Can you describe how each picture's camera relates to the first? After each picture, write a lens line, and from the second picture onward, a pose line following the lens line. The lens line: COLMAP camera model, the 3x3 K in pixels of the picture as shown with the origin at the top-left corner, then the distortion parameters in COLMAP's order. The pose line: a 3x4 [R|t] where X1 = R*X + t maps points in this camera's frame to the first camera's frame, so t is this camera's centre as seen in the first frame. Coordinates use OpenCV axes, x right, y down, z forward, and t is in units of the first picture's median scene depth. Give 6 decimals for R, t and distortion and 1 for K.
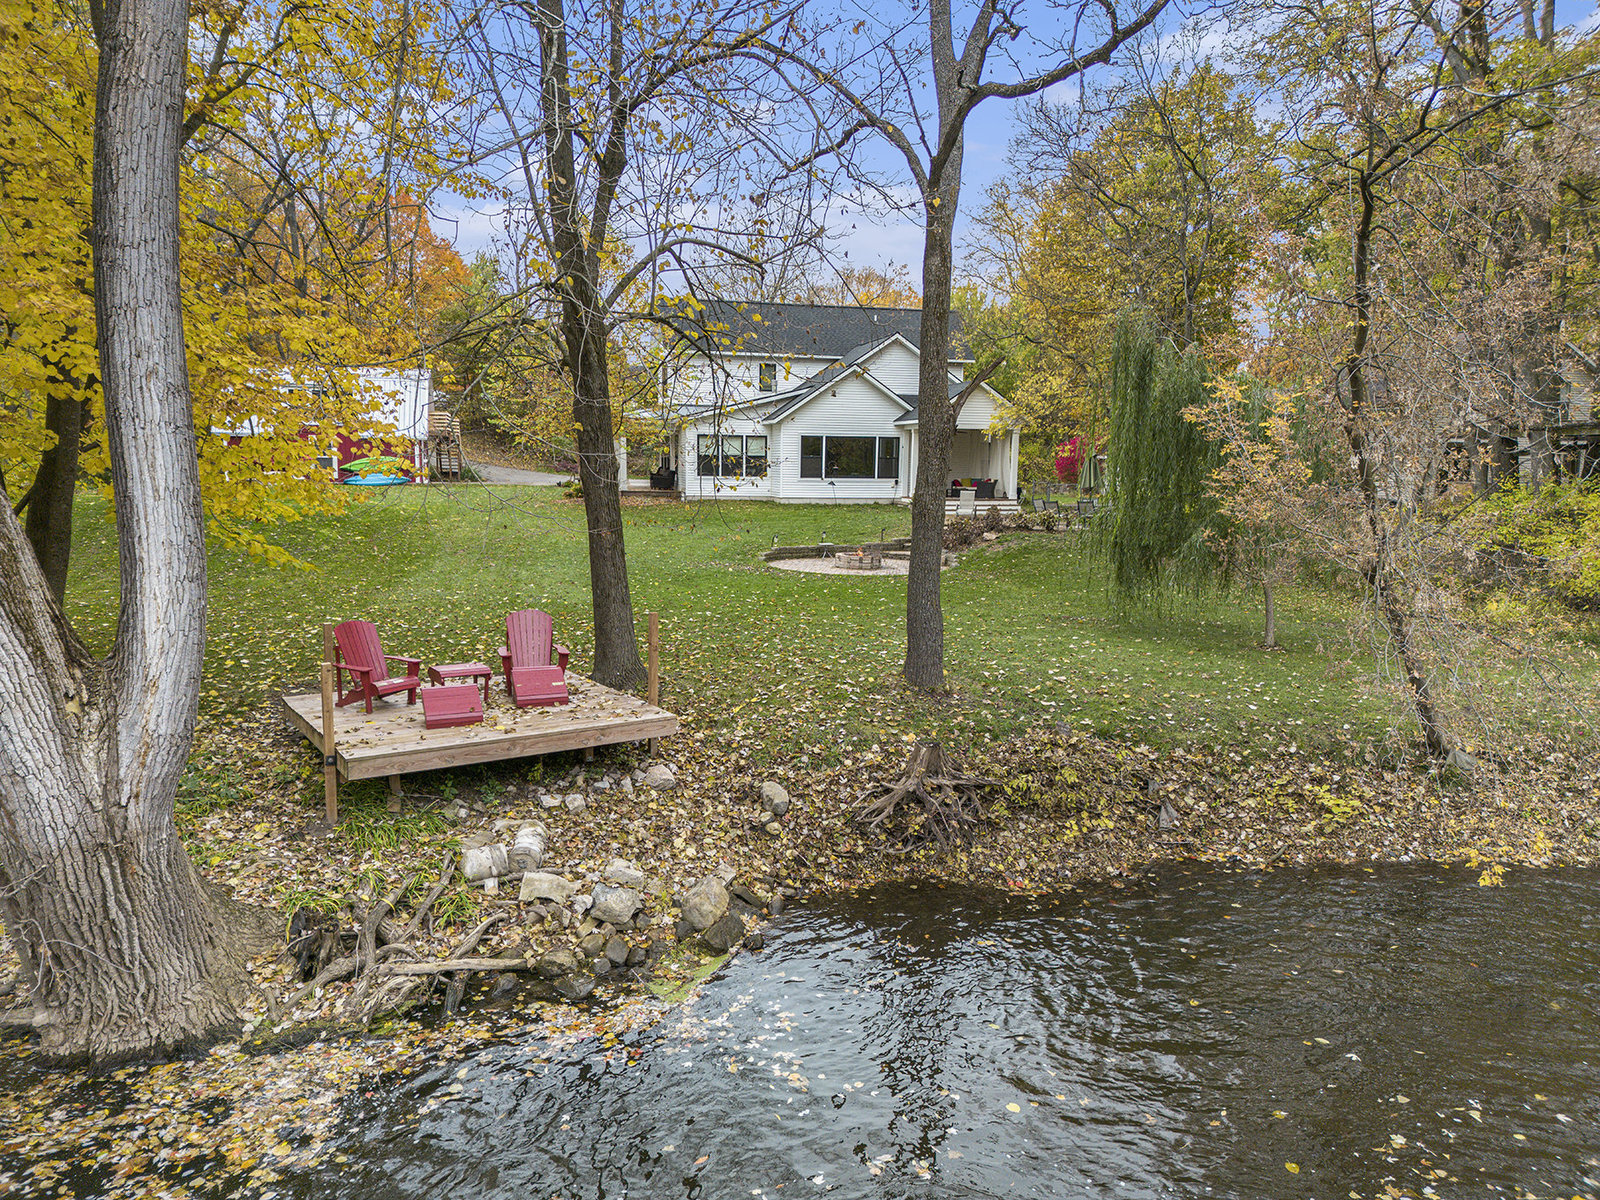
lens RADIAL K [[1111.6, 0, 800.0], [0, 1111.6, 600.0], [0, 0, 1]] dist [0.072857, -0.102484]
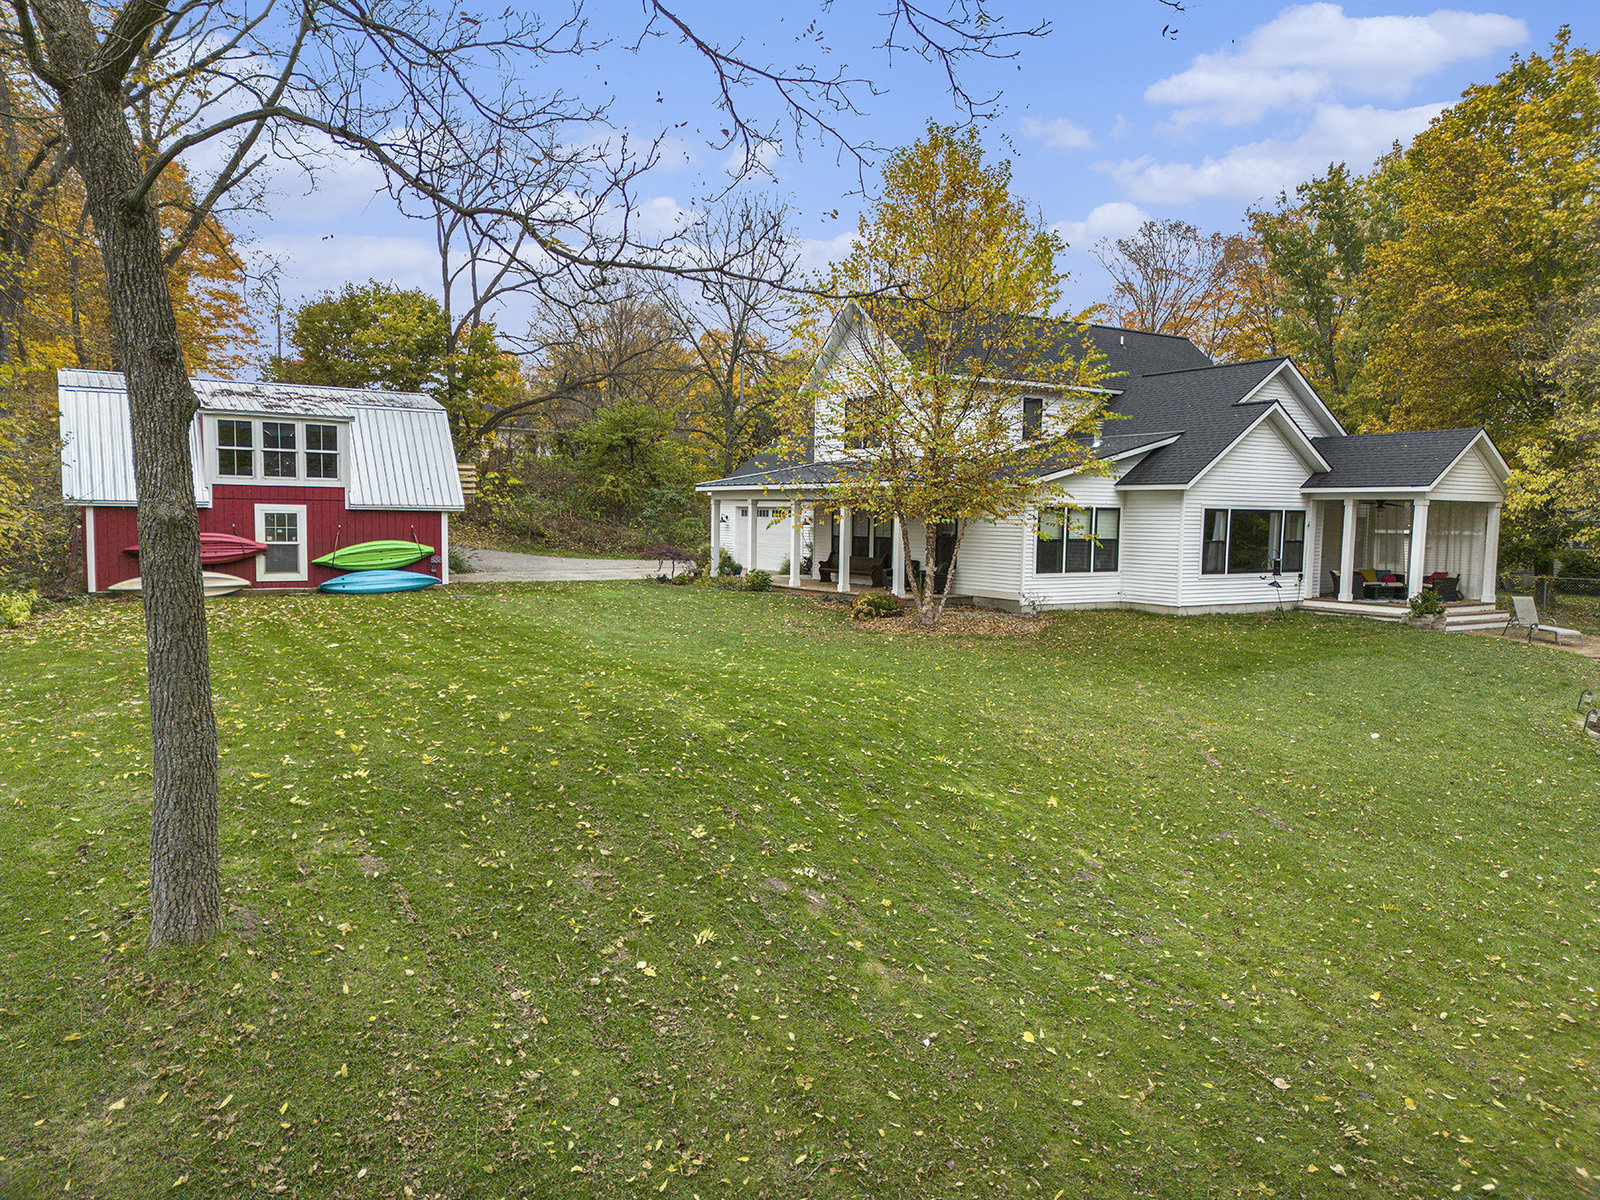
lens RADIAL K [[1111.6, 0, 800.0], [0, 1111.6, 600.0], [0, 0, 1]] dist [0.072857, -0.102484]
pose [[0.945549, -0.025658, 0.324468, -0.416866], [0.039779, 0.998525, -0.036962, -0.078944], [-0.323041, 0.047856, 0.945174, 0.458384]]
